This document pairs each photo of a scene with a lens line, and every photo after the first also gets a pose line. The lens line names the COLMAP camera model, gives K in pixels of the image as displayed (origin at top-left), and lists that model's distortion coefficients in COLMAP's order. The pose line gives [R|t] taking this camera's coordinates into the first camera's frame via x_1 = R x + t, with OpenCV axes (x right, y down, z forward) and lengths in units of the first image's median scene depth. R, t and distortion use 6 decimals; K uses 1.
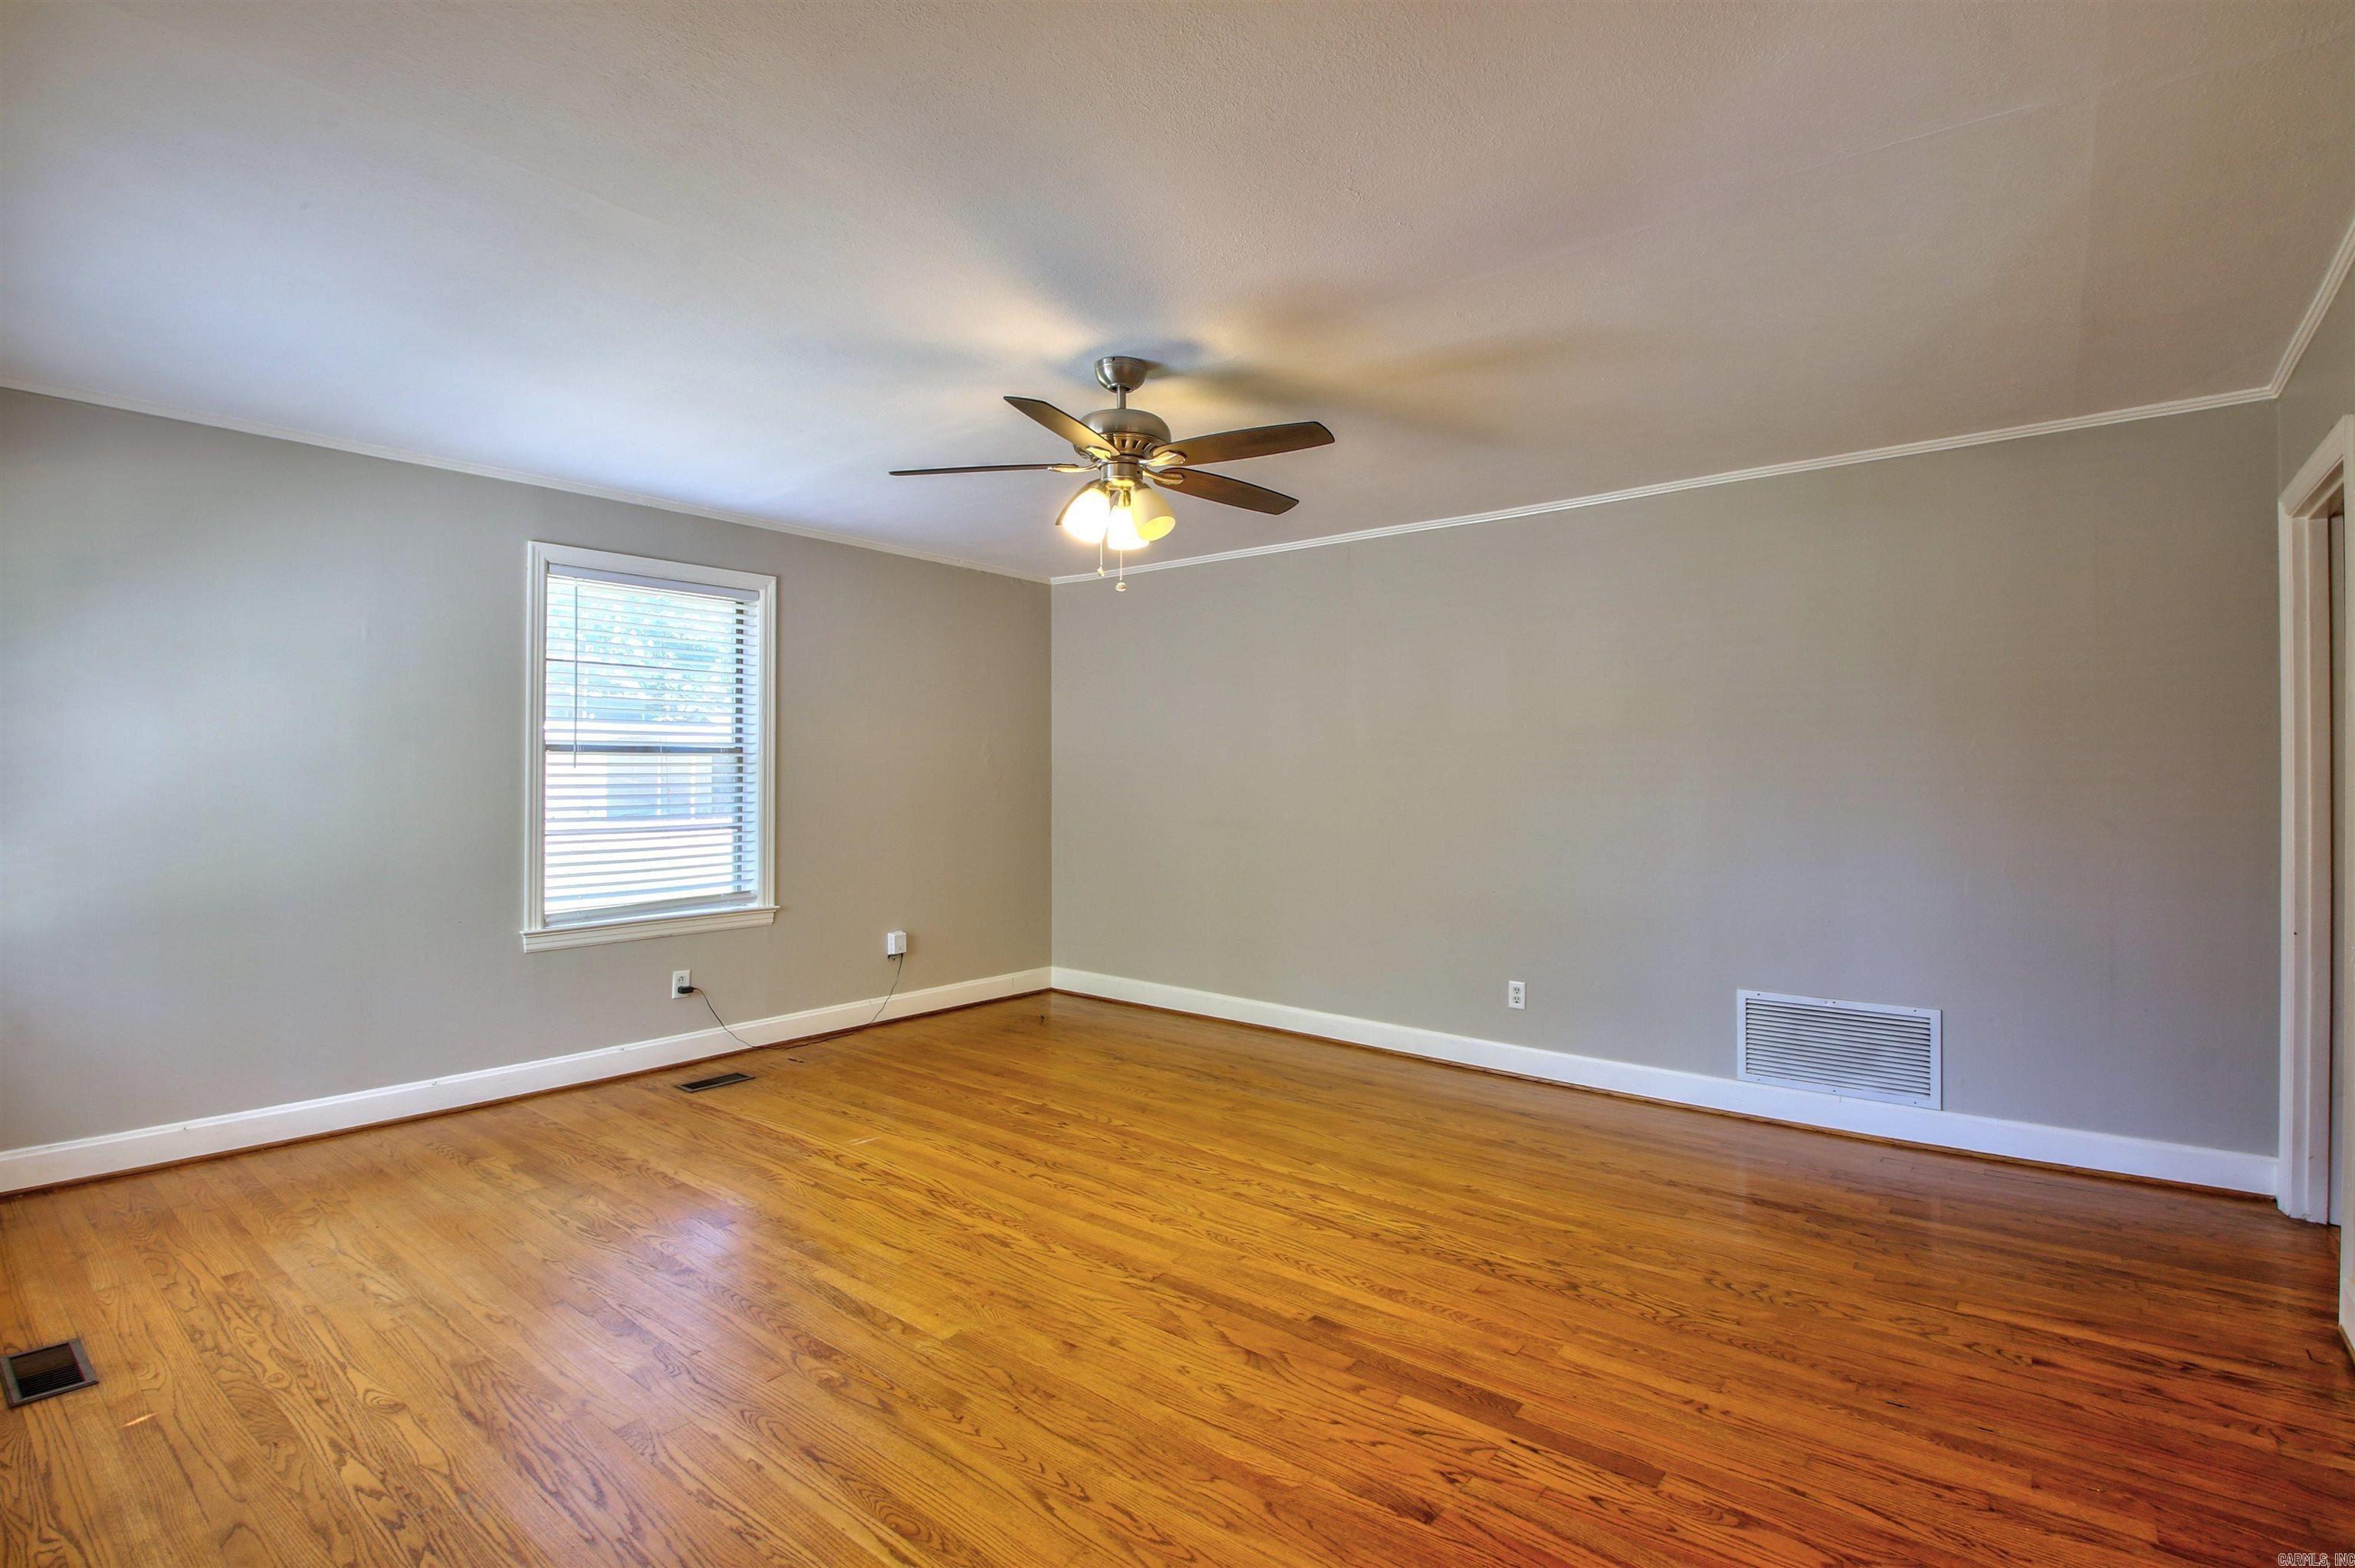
lens RADIAL K [[1090.0, 0, 1177.8], [0, 1090.0, 772.1], [0, 0, 1]] dist [0.012912, -0.020876]
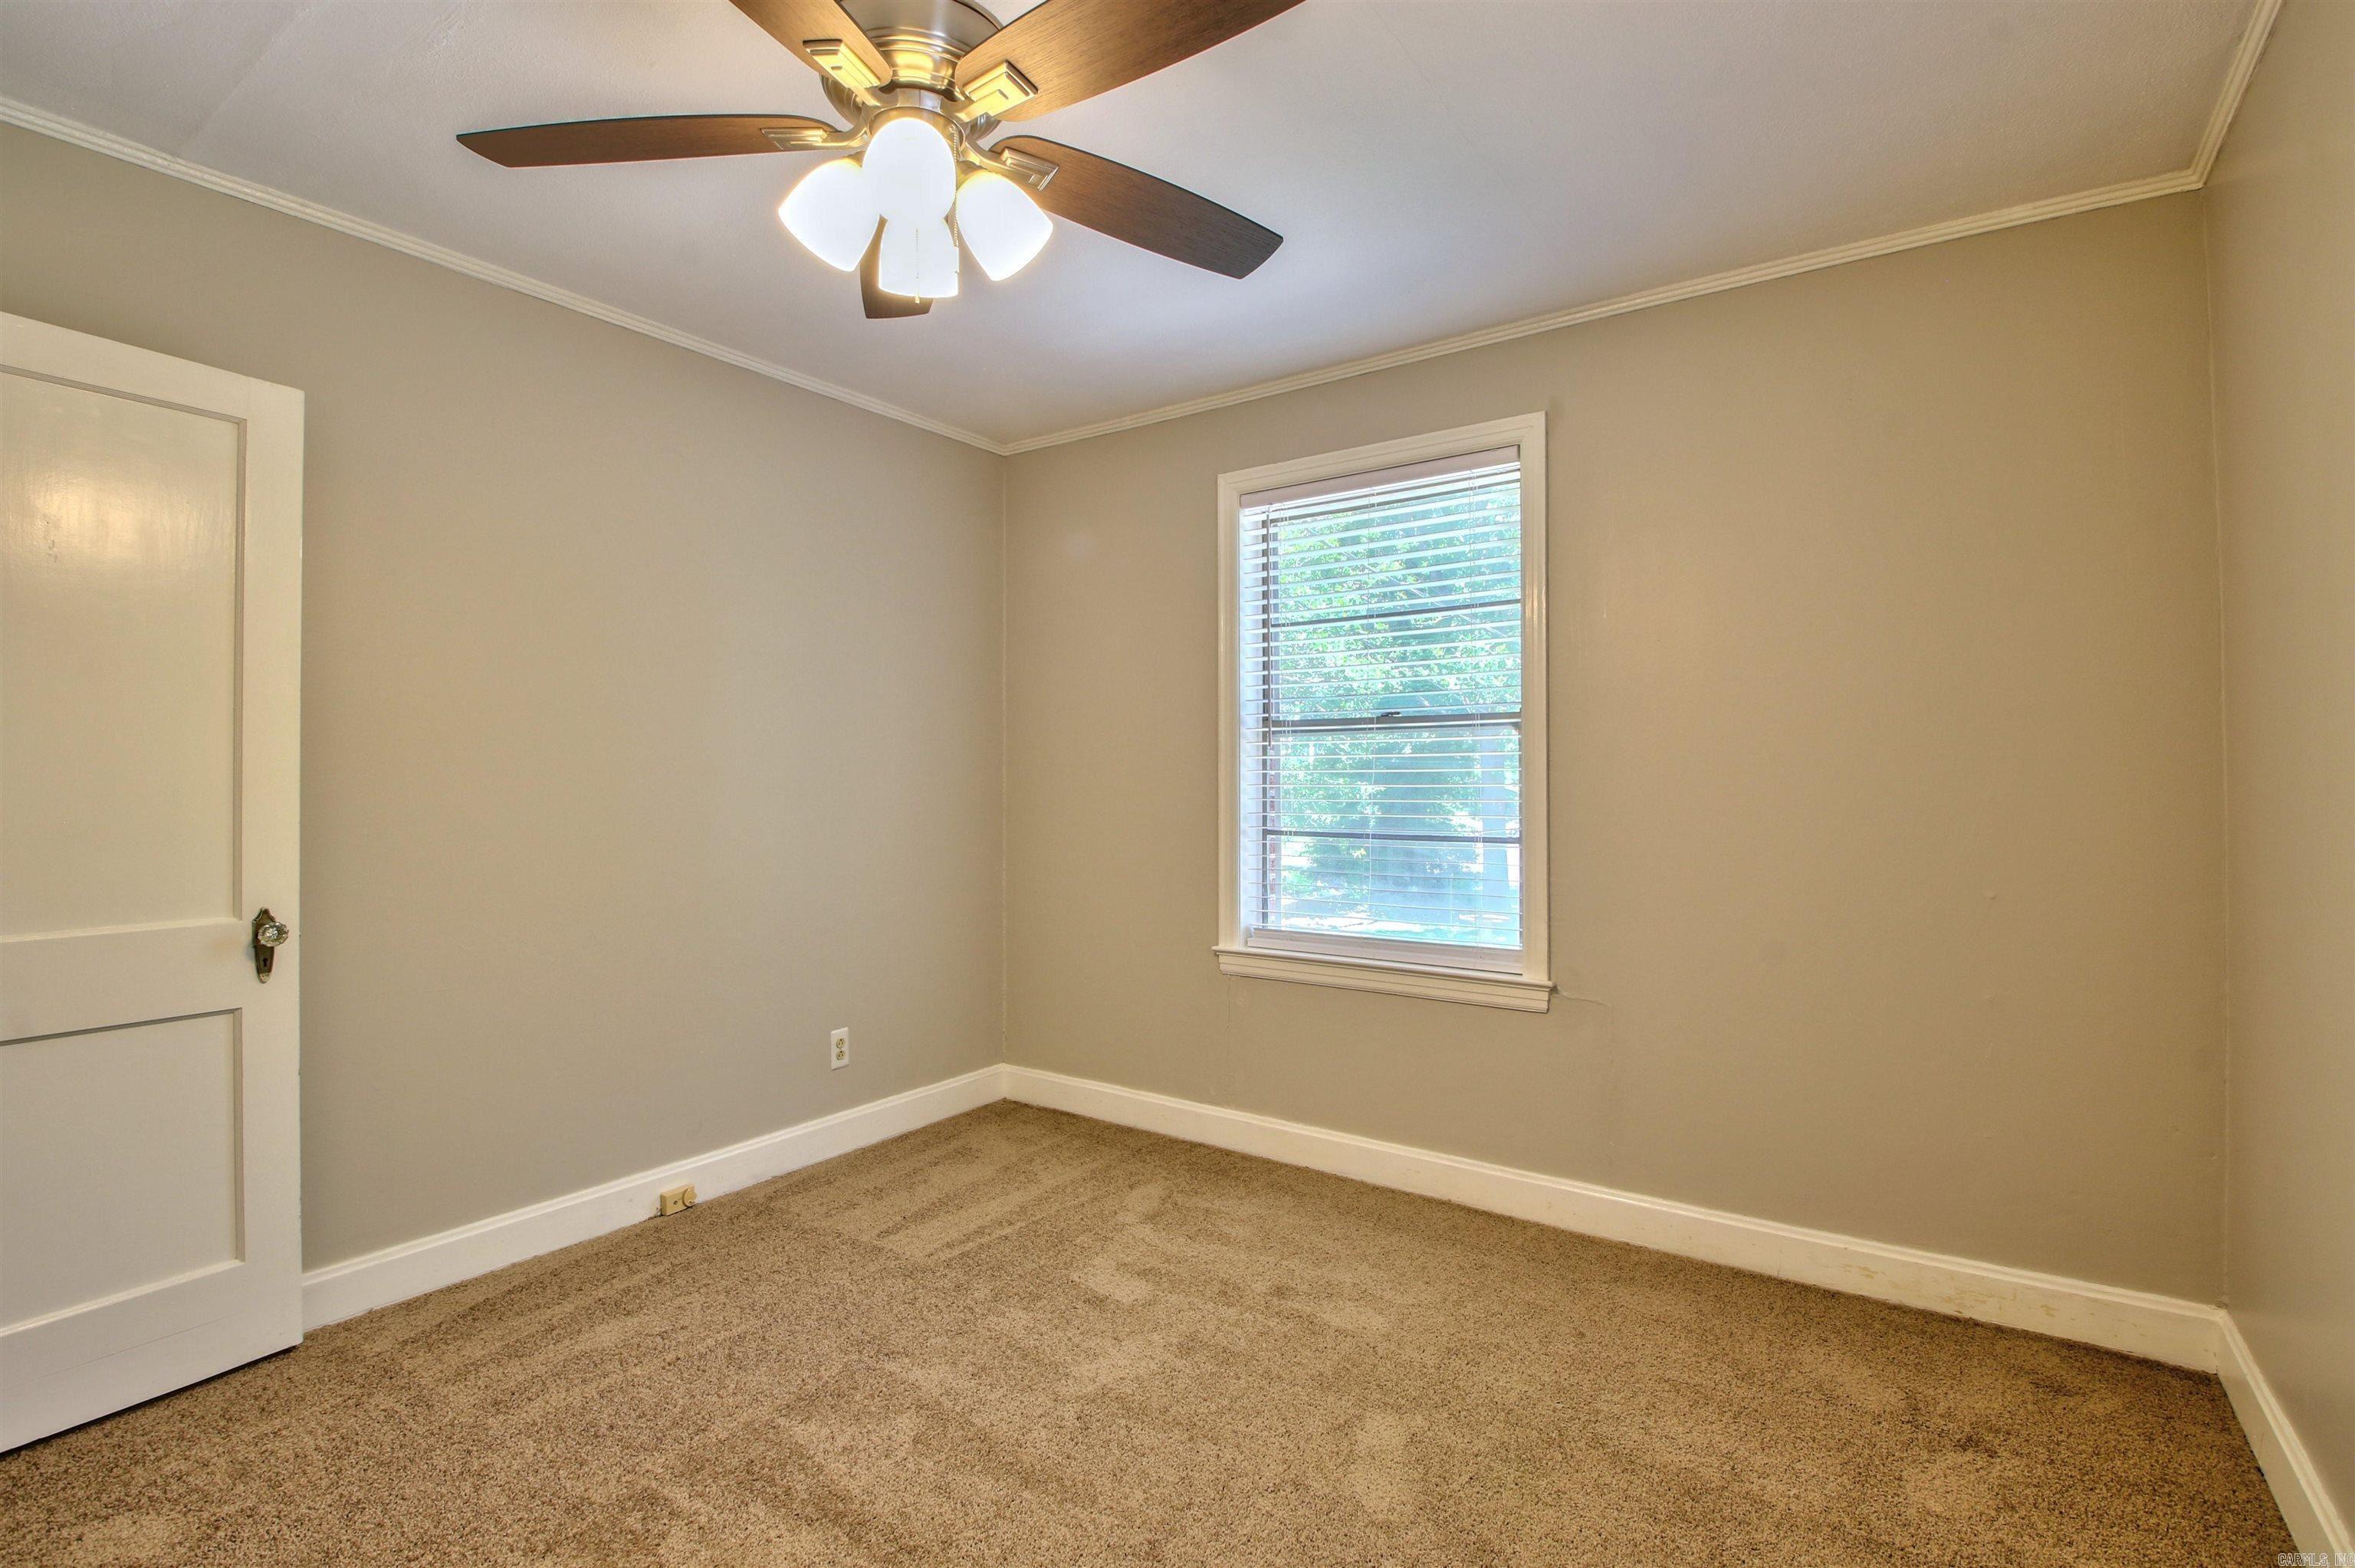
lens RADIAL K [[1090.0, 0, 1176.8], [0, 1090.0, 776.6], [0, 0, 1]] dist [0.012912, -0.020876]
pose [[0.088161, 0.001689, -0.996105, 0.269194], [0.006952, 0.999973, 0.002310, 0.017000], [0.996082, -0.007129, 0.088146, 1.082435]]
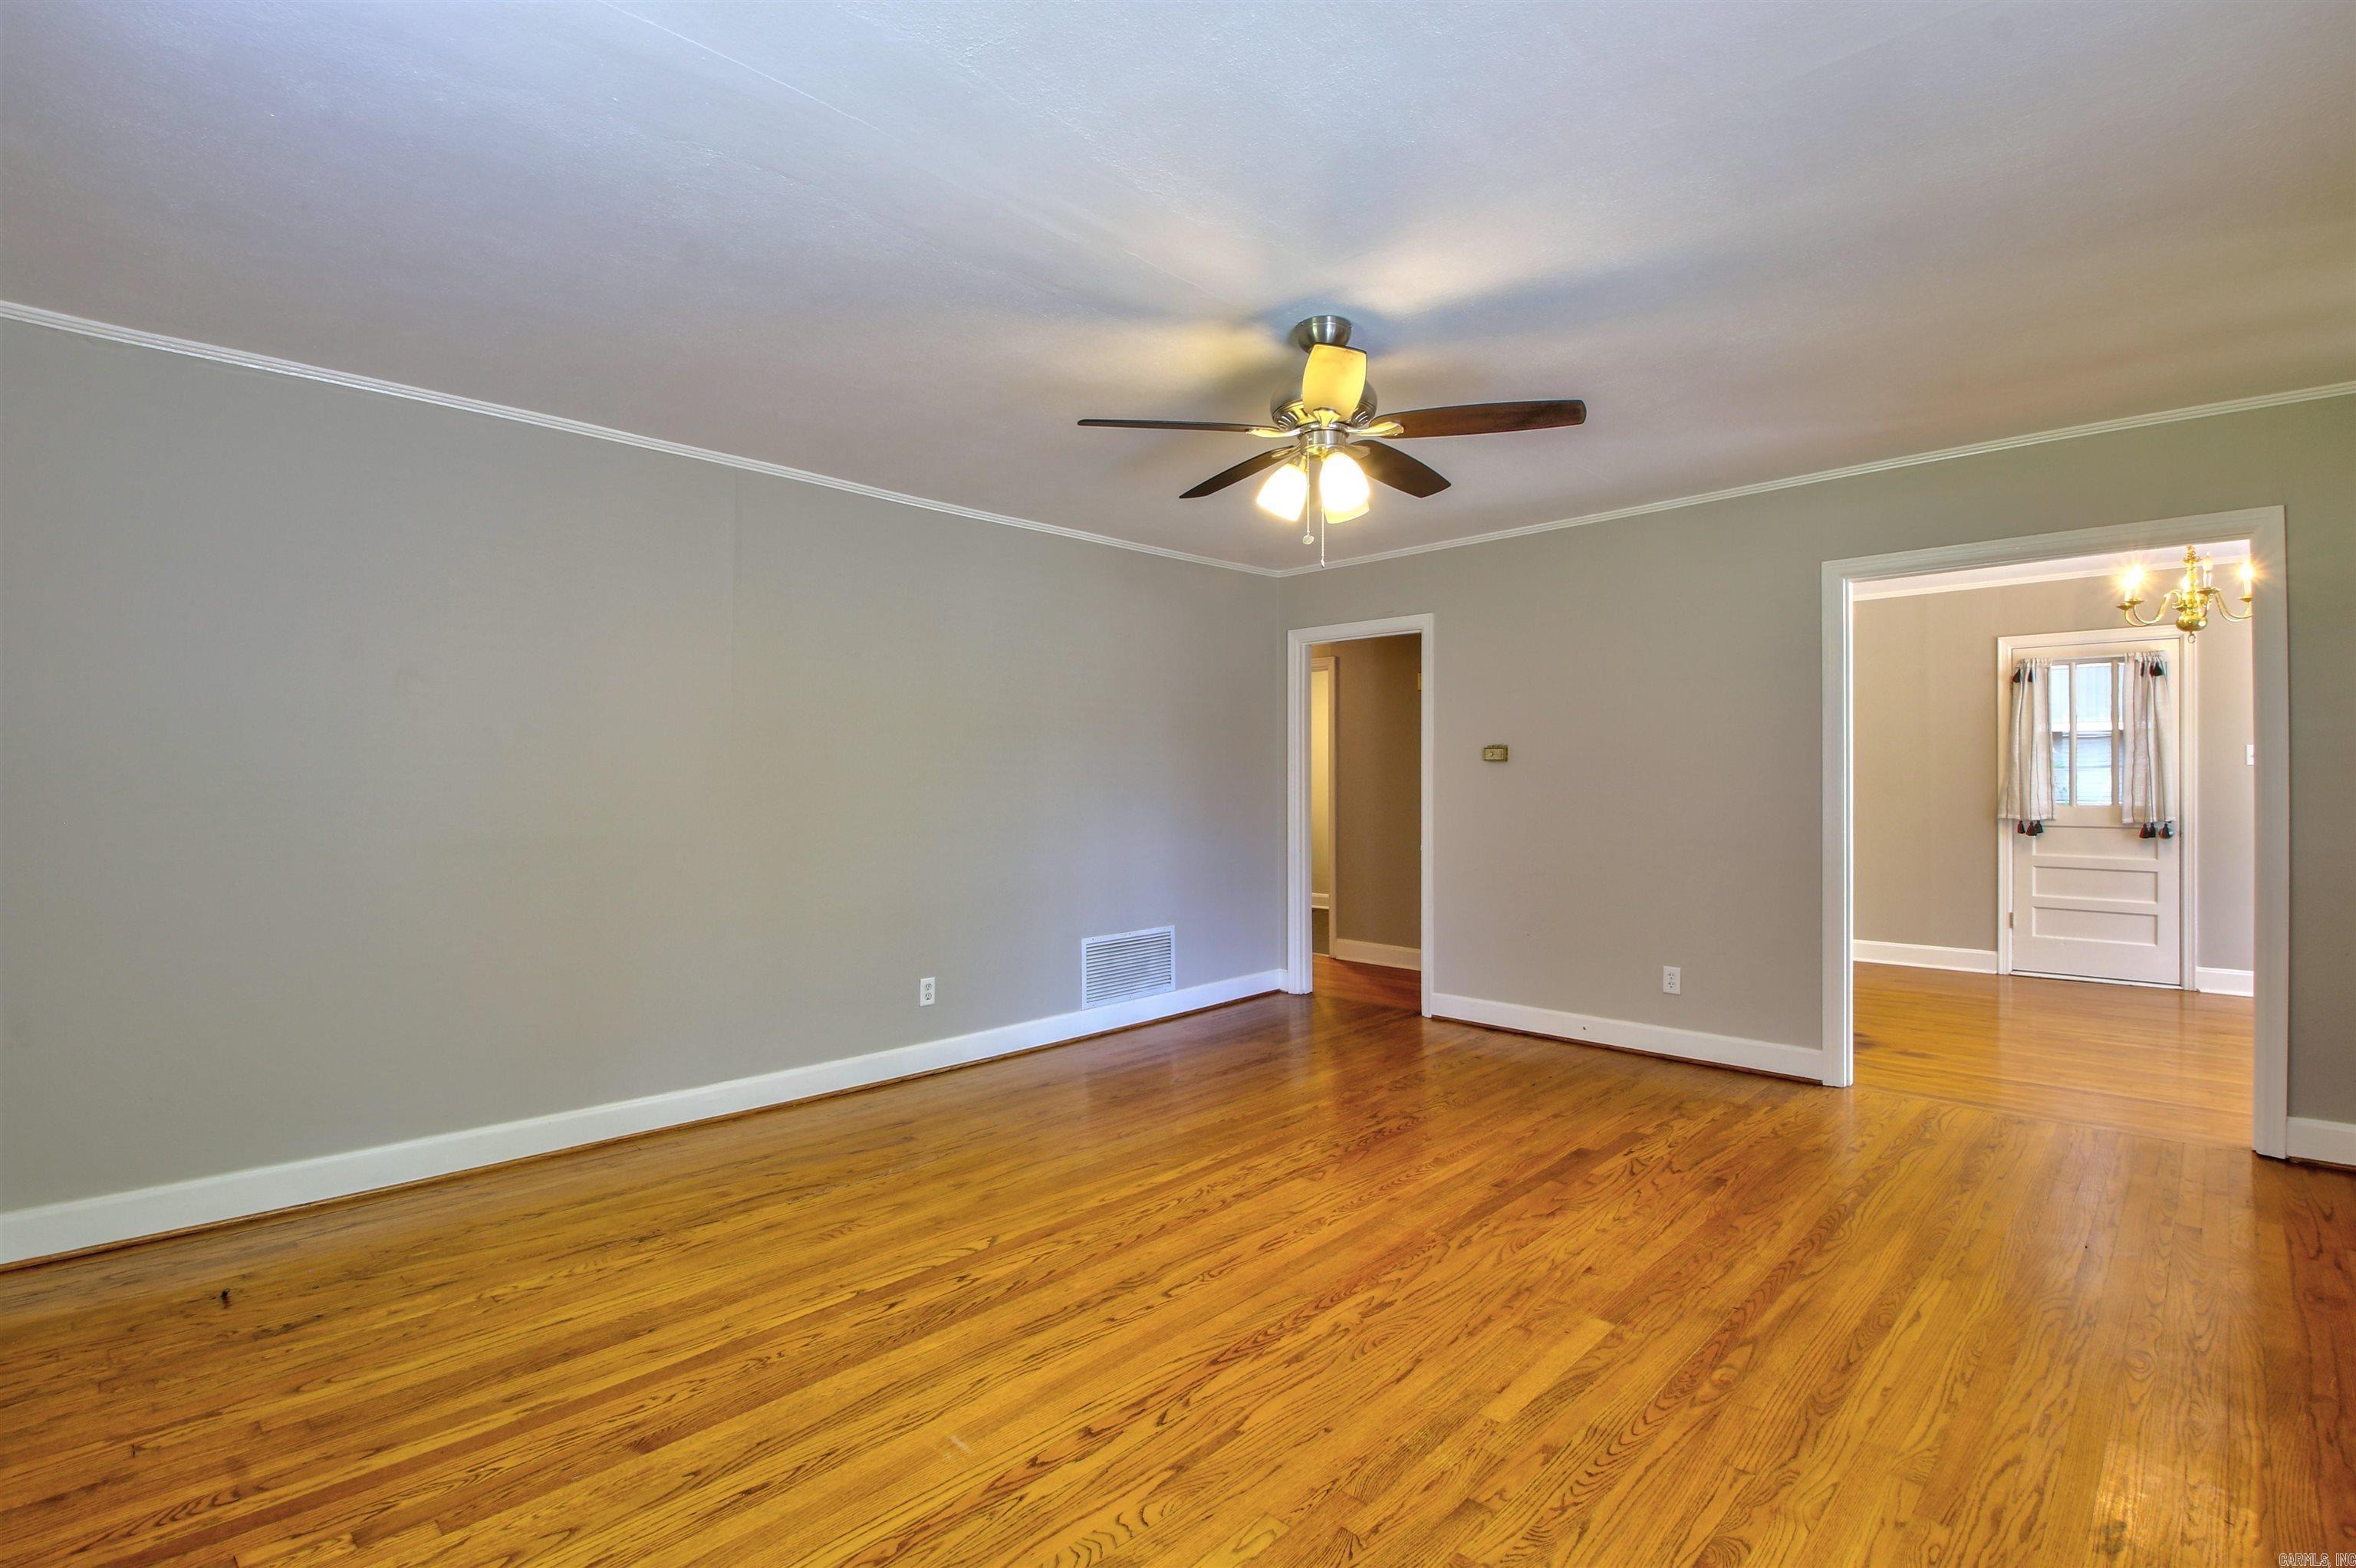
lens RADIAL K [[1090.5, 0, 1183.9], [0, 1090.5, 772.1], [0, 0, 1]] dist [0.012912, -0.020876]
pose [[0.091825, 0.003687, 0.995768, -0.865112], [-0.005354, 0.999981, -0.003209, 0.010225], [-0.995761, -0.005037, 0.091843, 0.899708]]
